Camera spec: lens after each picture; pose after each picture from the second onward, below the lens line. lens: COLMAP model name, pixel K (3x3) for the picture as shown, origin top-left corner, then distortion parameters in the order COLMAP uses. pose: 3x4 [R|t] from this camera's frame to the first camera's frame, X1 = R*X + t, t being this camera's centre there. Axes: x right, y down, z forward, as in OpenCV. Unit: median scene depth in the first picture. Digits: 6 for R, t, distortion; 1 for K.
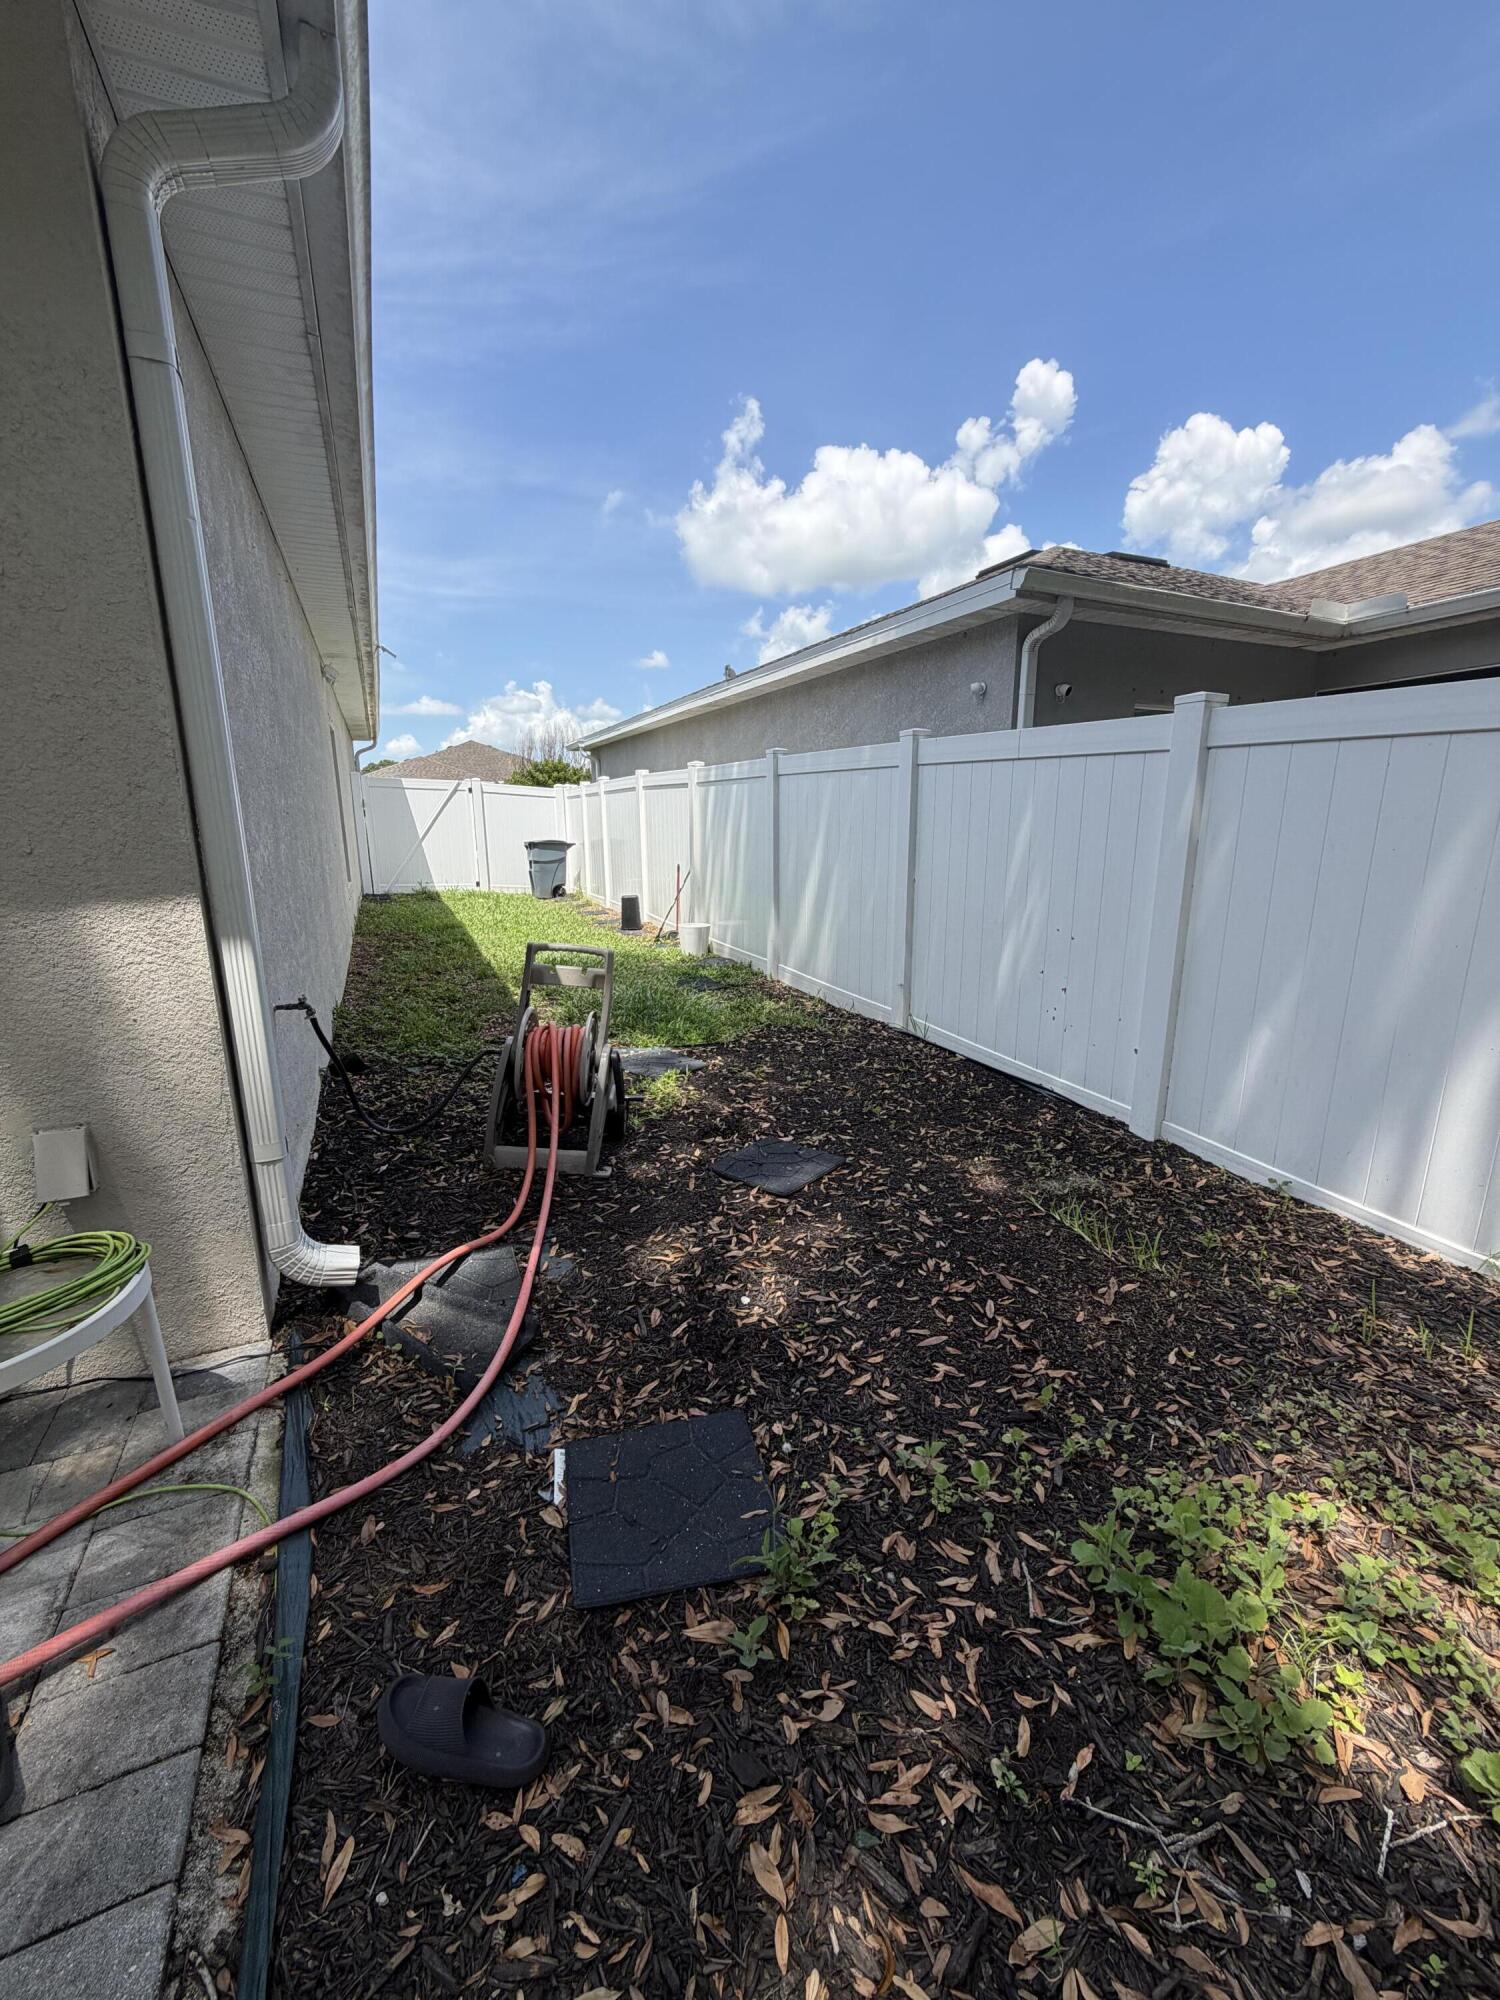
lens RADIAL K [[791.7, 0, 762.5], [0, 791.7, 982.0], [0, 0, 1]] dist [0.003083, -0.001220]
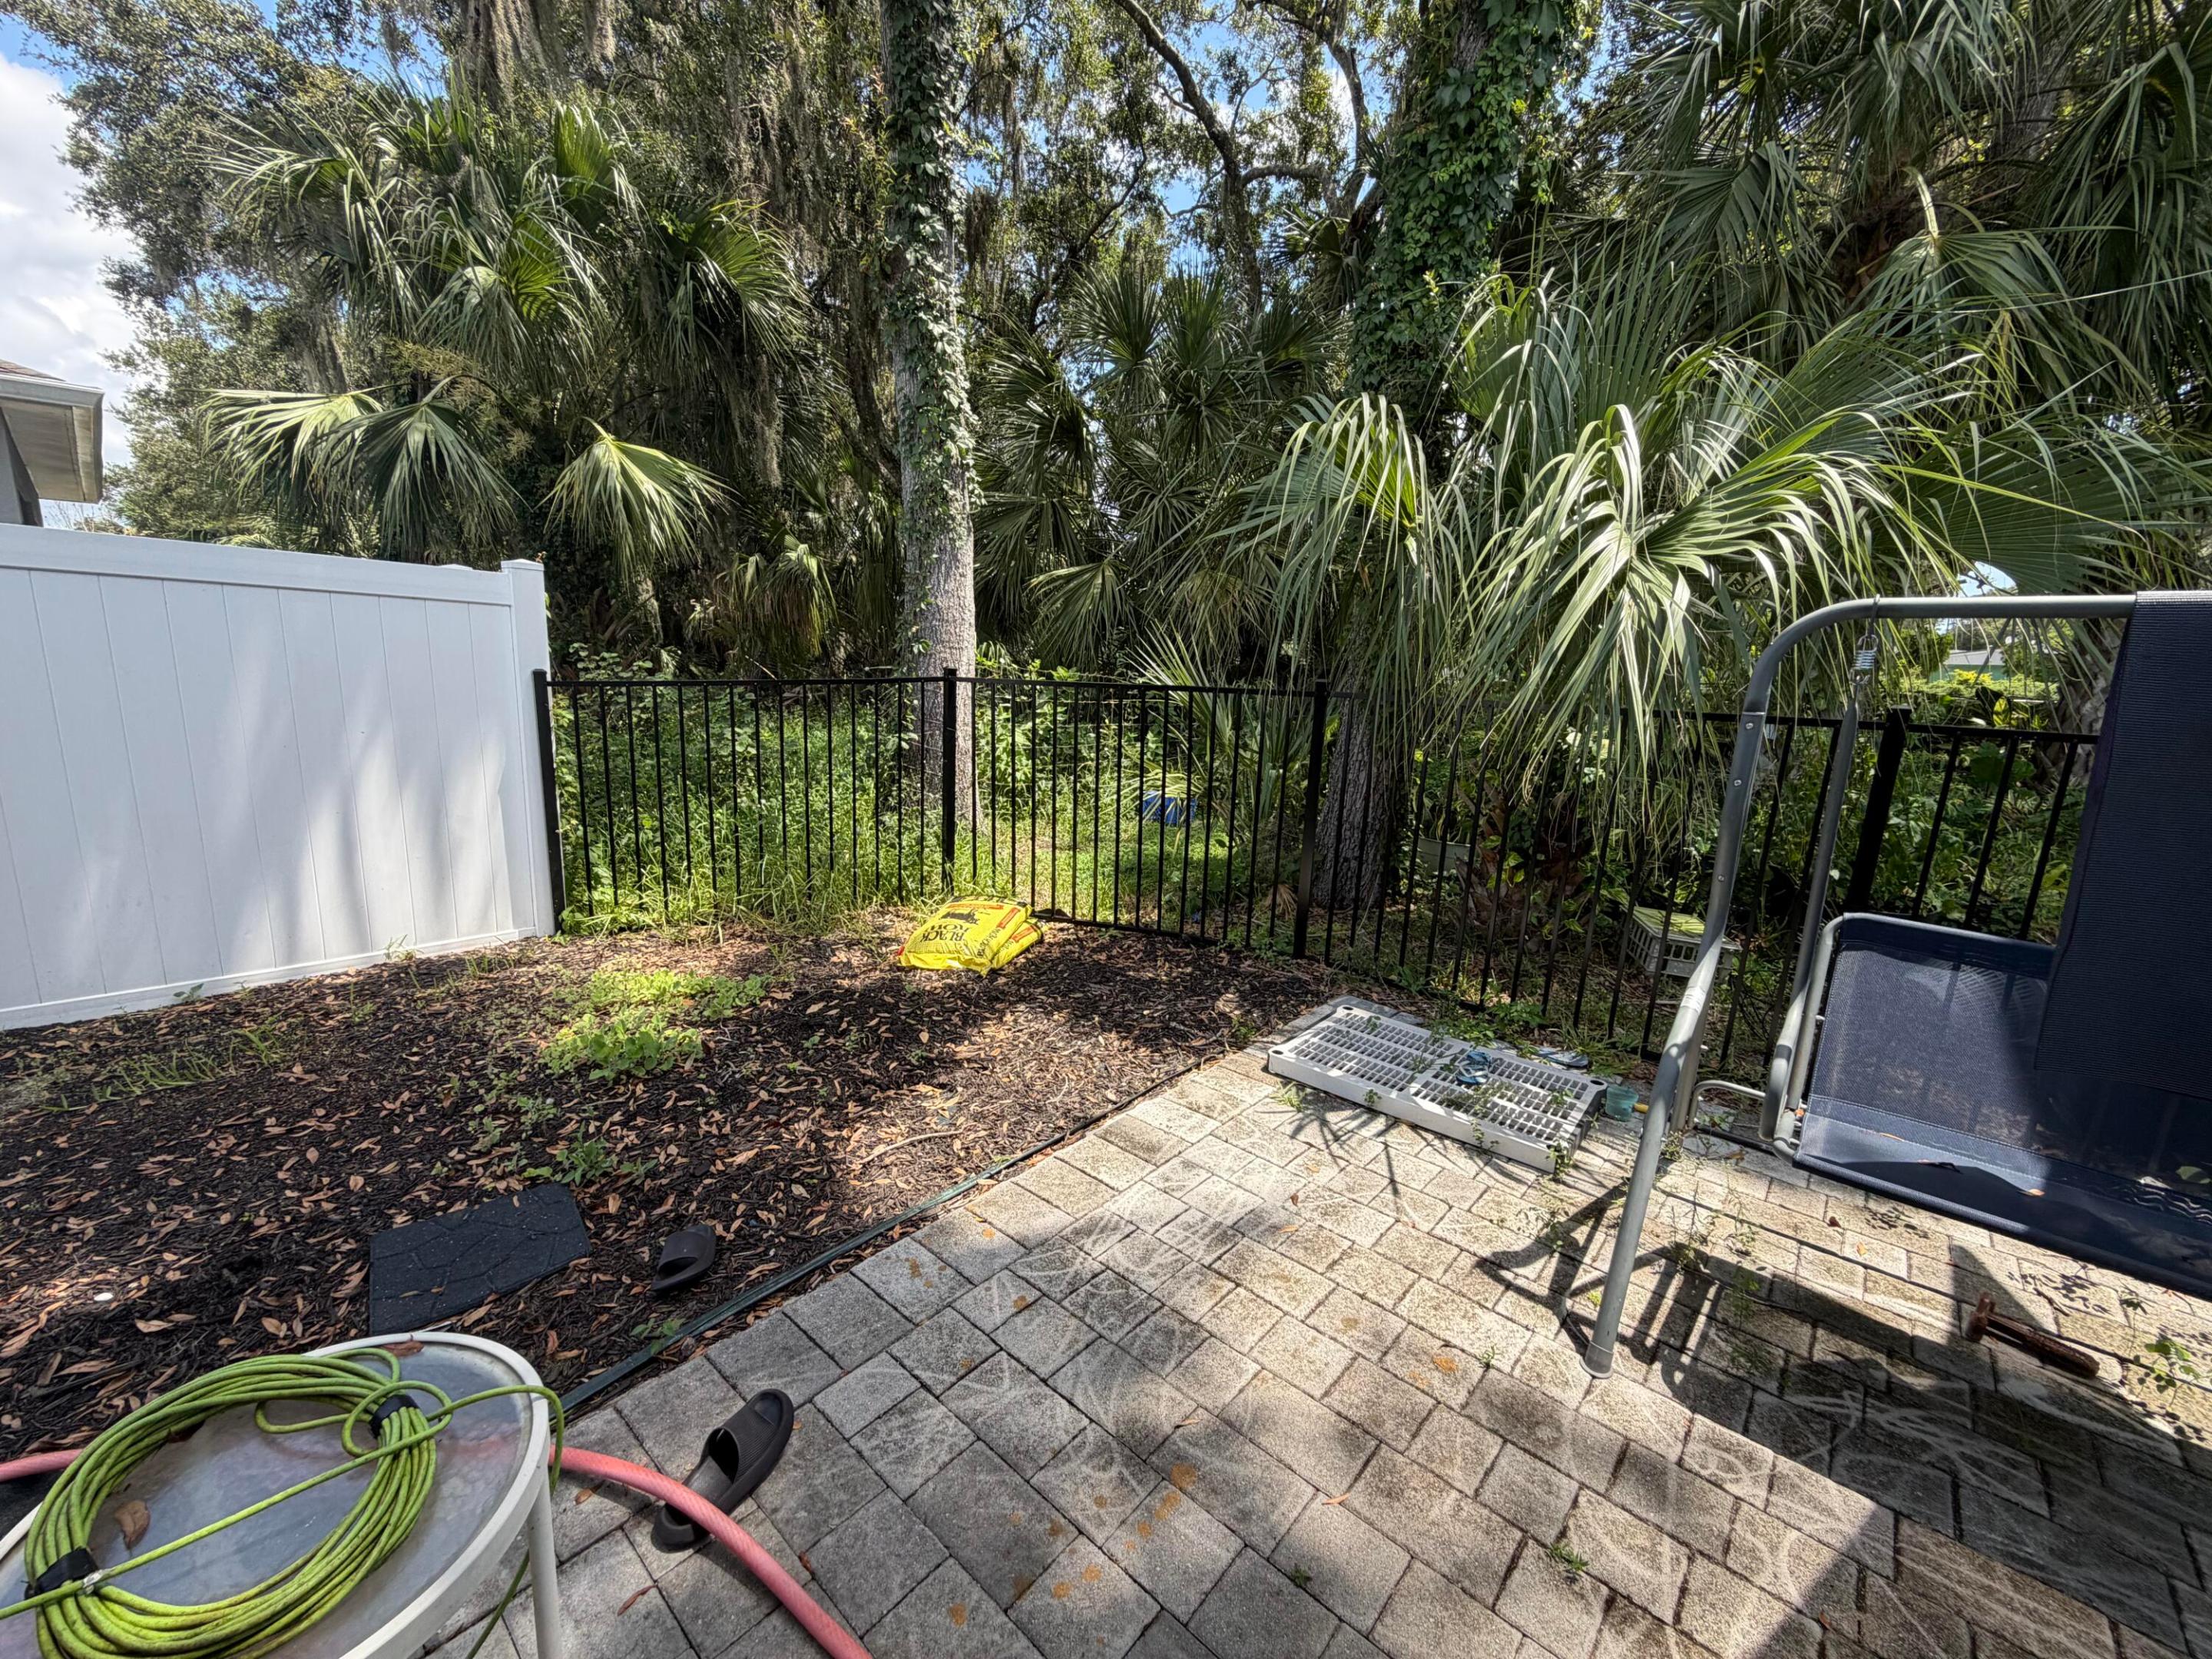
lens RADIAL K [[875.6, 0, 1105.7], [0, 875.6, 827.3], [0, 0, 1]] dist [0.003083, -0.001220]
pose [[-0.385795, -0.182118, 0.904431, -0.824133], [0.179783, 0.946689, 0.267316, -0.037549], [-0.904898, 0.265731, -0.332486, 0.265133]]
